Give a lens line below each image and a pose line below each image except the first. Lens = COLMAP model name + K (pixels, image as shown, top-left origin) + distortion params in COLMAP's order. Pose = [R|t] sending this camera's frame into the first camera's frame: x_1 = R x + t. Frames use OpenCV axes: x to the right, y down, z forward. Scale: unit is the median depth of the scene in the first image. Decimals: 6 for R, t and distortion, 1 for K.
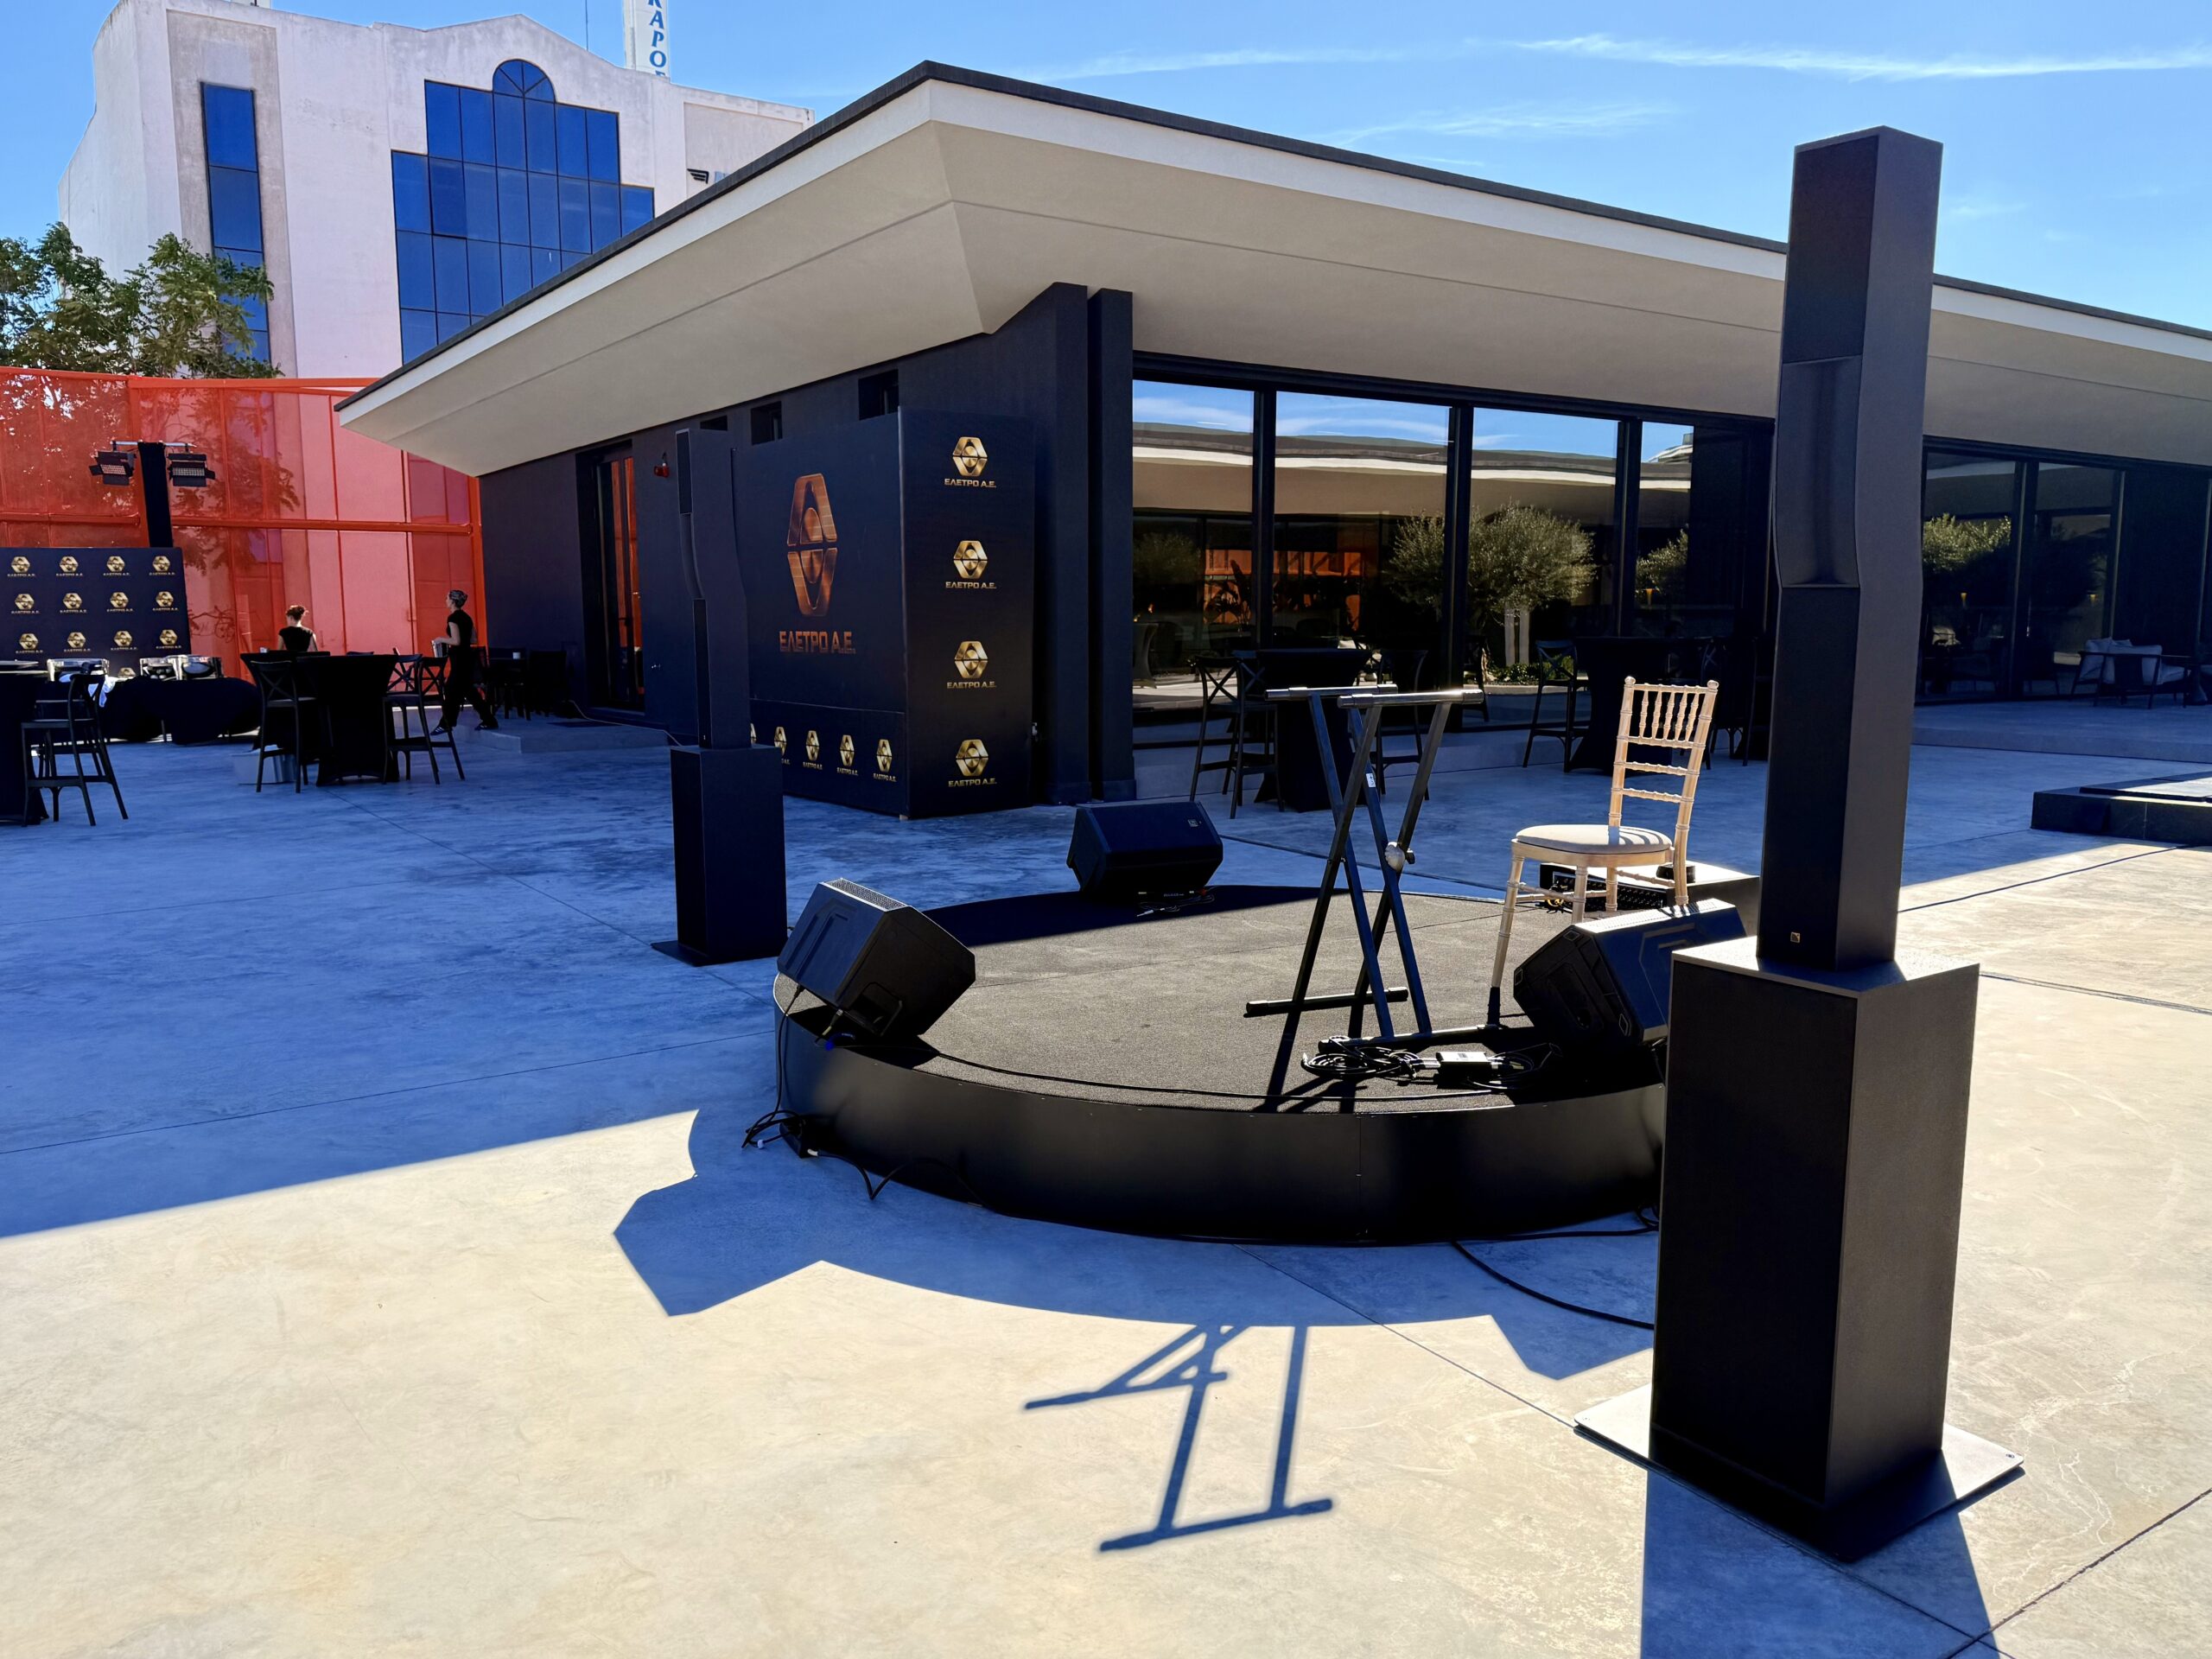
lens RADIAL K [[1730.1, 0, 1037.5], [0, 1730.1, 916.0], [0, 0, 1]] dist [0.108945, -0.207446]
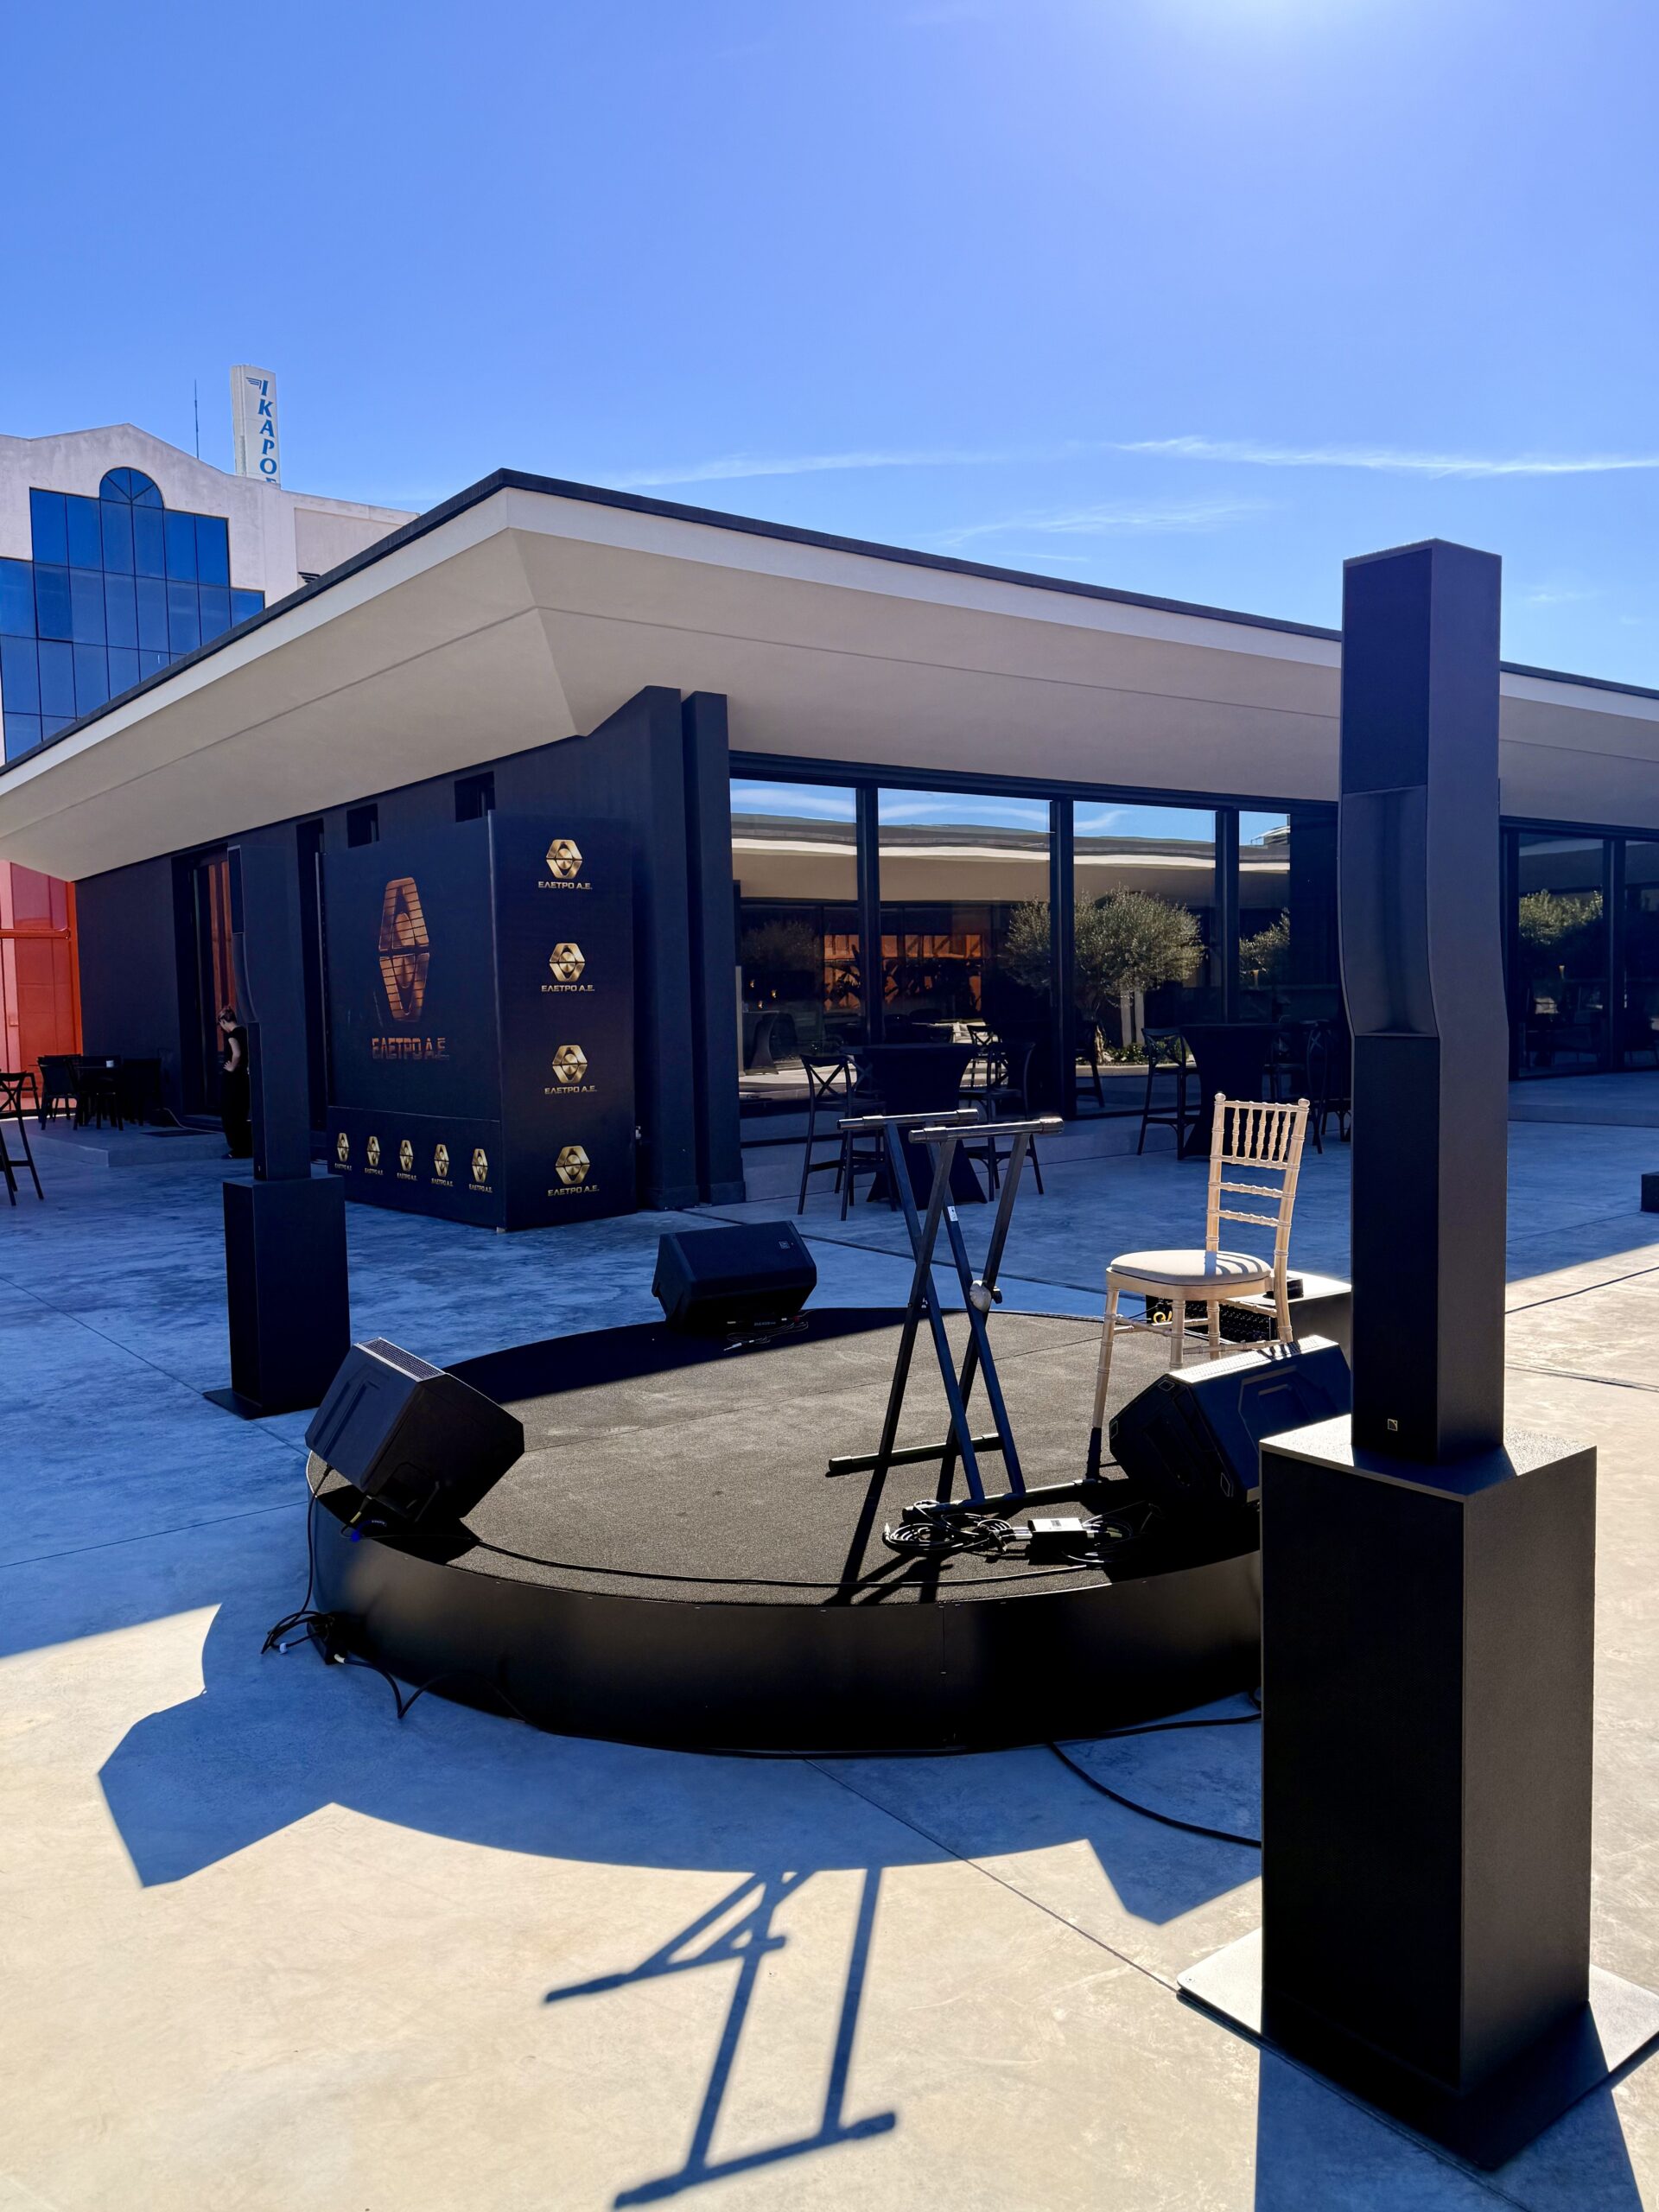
lens RADIAL K [[1587.4, 0, 837.3], [0, 1587.4, 1111.4], [0, 0, 1]] dist [0.074977, -0.111152]
pose [[0.998310, -0.027428, 0.051235, 0.083033], [0.030824, 0.997295, -0.066720, -0.073639], [-0.049267, 0.068187, 0.996455, 0.139383]]
